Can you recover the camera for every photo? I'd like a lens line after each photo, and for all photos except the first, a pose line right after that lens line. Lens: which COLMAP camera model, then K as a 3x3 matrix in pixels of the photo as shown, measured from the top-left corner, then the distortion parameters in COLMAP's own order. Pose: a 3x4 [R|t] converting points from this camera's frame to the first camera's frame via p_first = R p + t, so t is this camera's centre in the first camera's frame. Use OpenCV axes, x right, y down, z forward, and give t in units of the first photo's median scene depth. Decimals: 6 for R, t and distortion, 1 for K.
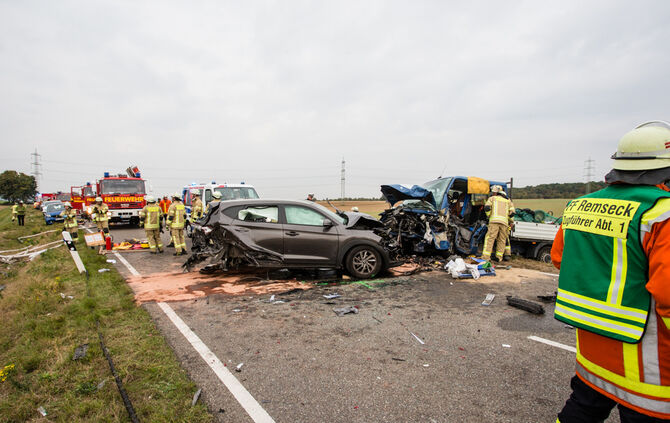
lens RADIAL K [[391.5, 0, 334.4], [0, 391.5, 221.0], [0, 0, 1]] dist [-0.003548, -0.000199]
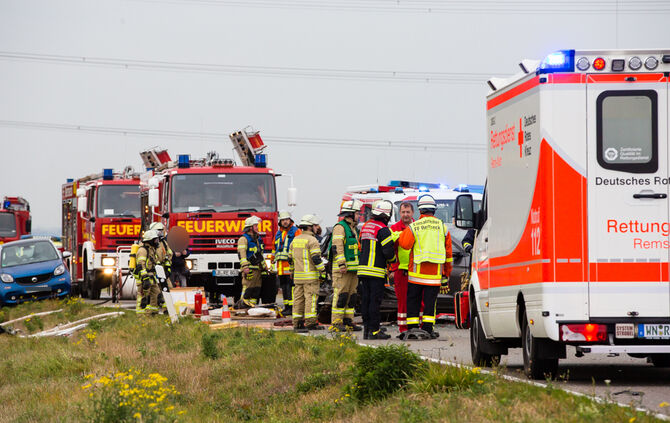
lens RADIAL K [[4137.6, 0, 335.0], [0, 4137.6, 211.5], [0, 0, 1]] dist [1.189501, 26.858323]
pose [[0.896409, 0.003495, -0.443214, 0.286830], [-0.032354, 0.997817, -0.057567, 0.033817], [0.442045, 0.065944, 0.894565, -0.545423]]
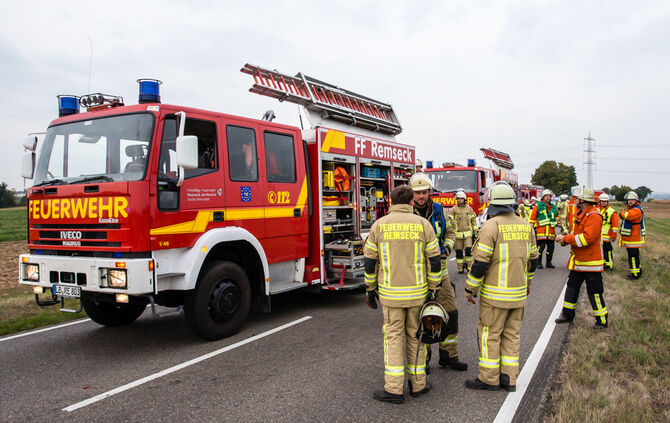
lens RADIAL K [[530.7, 0, 335.0], [0, 530.7, 211.5], [0, 0, 1]] dist [-0.000753, 0.000025]
pose [[0.431723, 0.018625, -0.901814, -0.047422], [-0.040422, 0.999182, 0.001285, -0.013318], [0.901100, 0.035898, 0.432123, 0.222166]]
